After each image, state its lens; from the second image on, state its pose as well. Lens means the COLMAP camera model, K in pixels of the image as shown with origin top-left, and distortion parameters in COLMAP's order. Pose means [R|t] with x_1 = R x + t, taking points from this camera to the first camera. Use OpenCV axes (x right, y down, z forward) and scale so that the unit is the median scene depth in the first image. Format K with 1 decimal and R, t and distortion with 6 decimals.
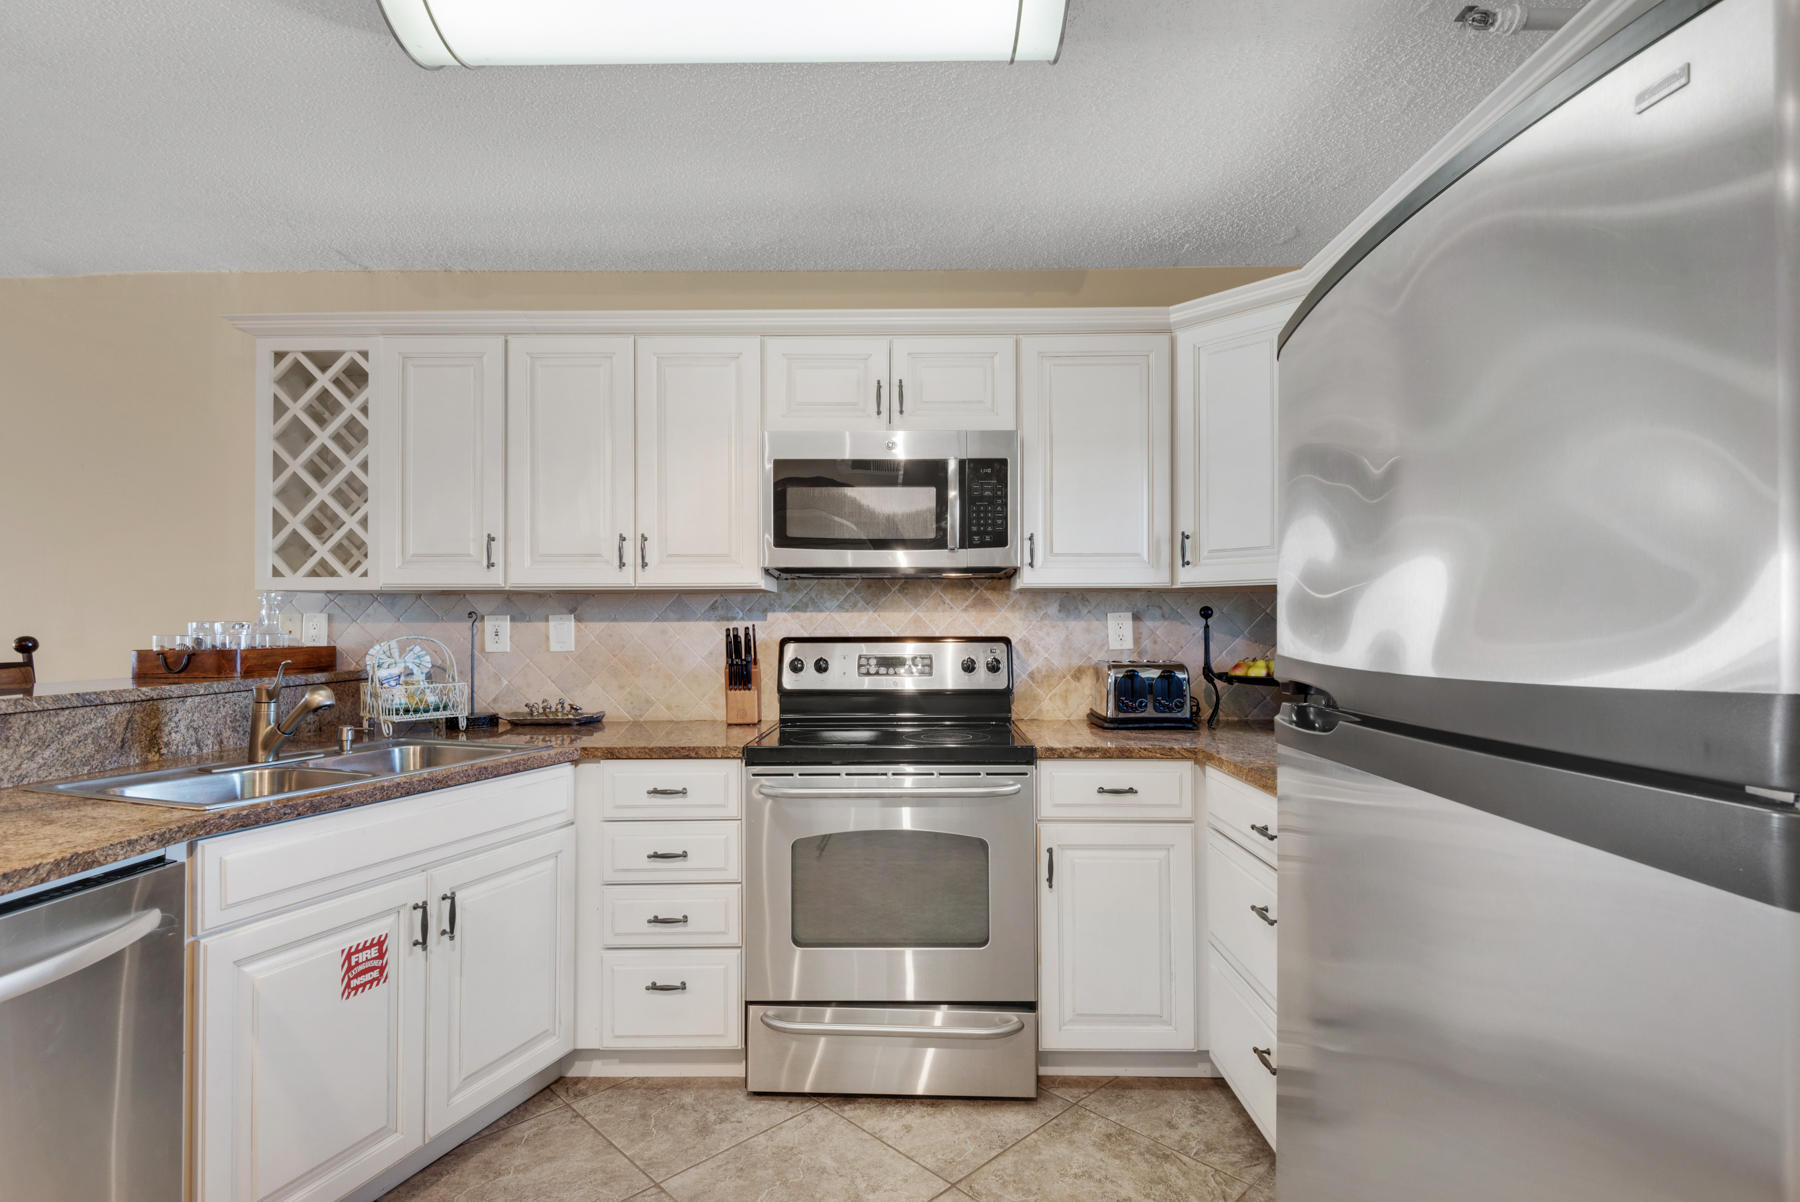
lens RADIAL K [[873.5, 0, 906.2], [0, 873.5, 613.0], [0, 0, 1]] dist [0.027426, -0.023055]
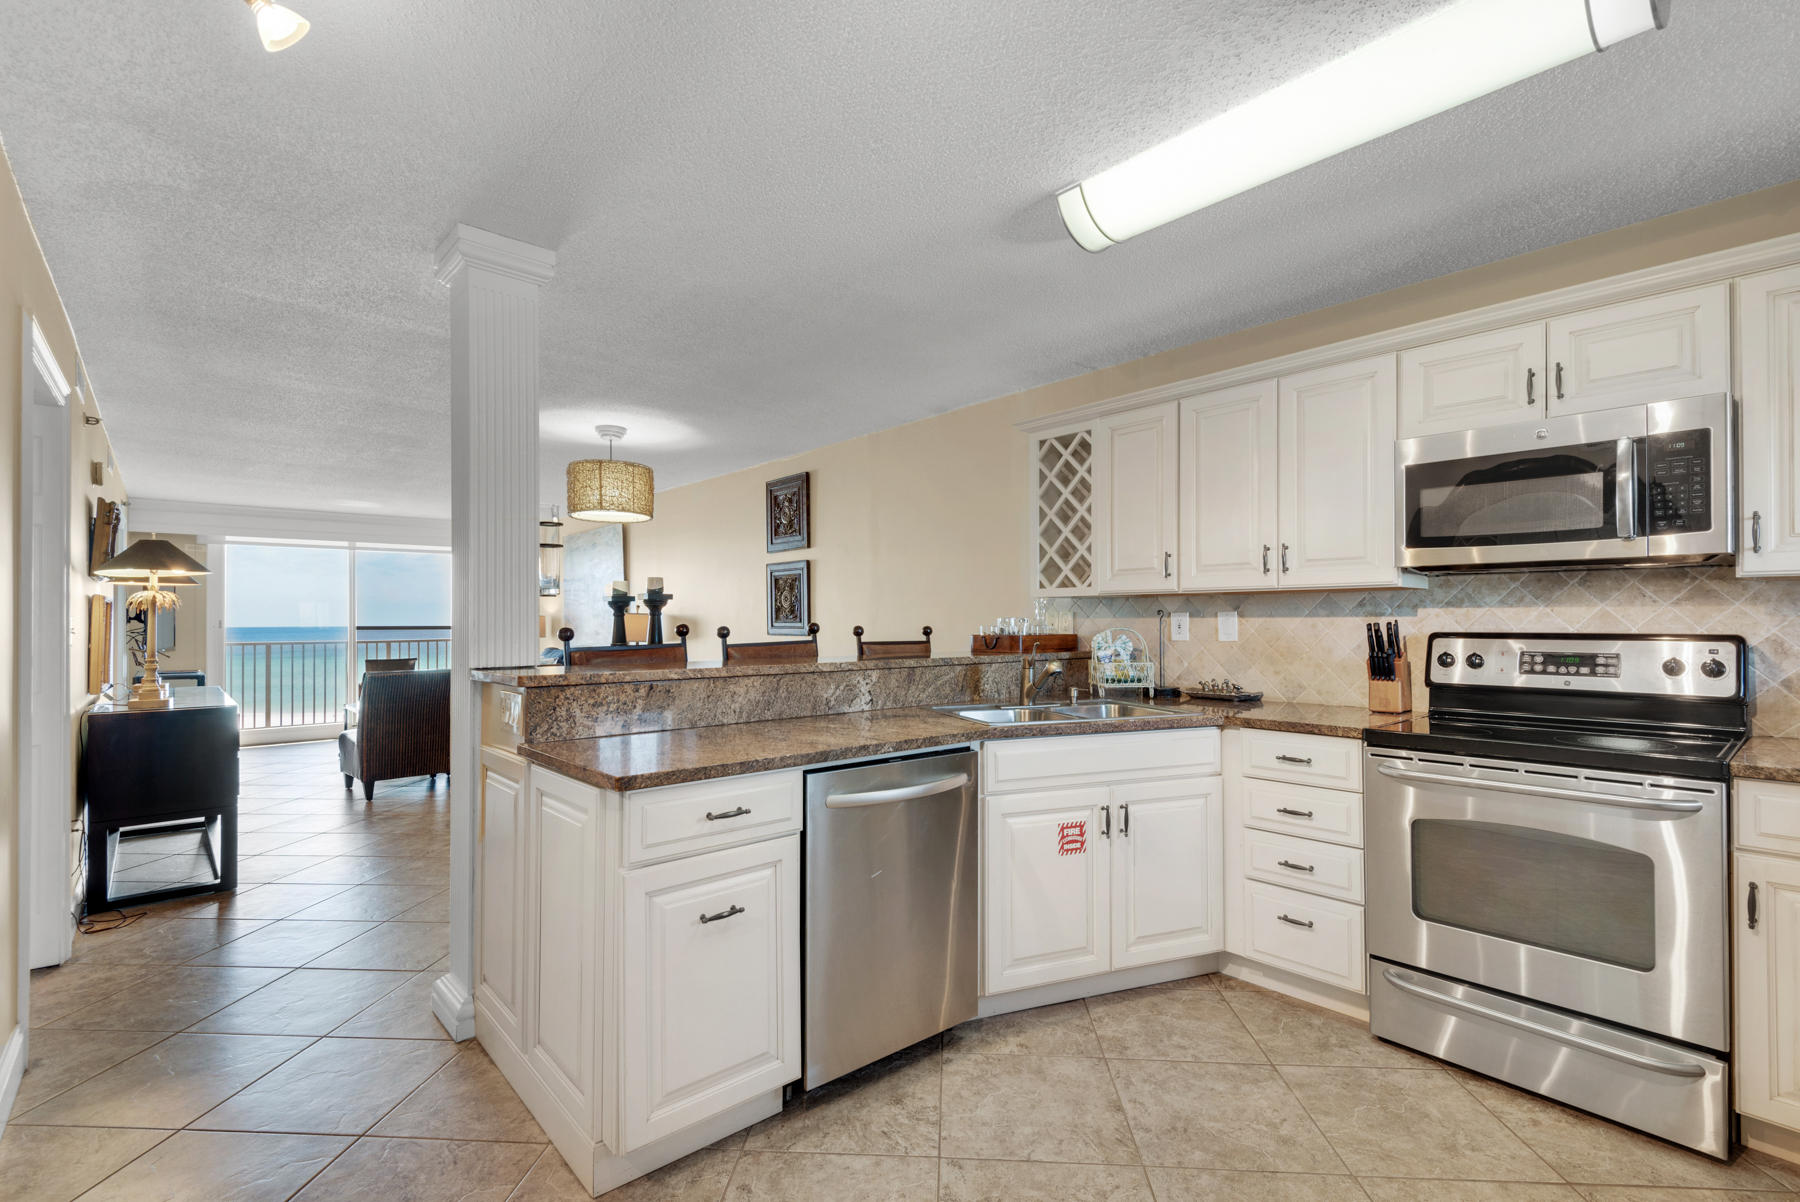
lens RADIAL K [[806.4, 0, 893.1], [0, 806.4, 609.6], [0, 0, 1]] dist [-0.001184, -0.001265]
pose [[0.661486, -0.008363, -0.749911, 0.171051], [0.009350, 0.999952, -0.002905, -0.002563], [0.749899, -0.005090, 0.661533, -0.124619]]
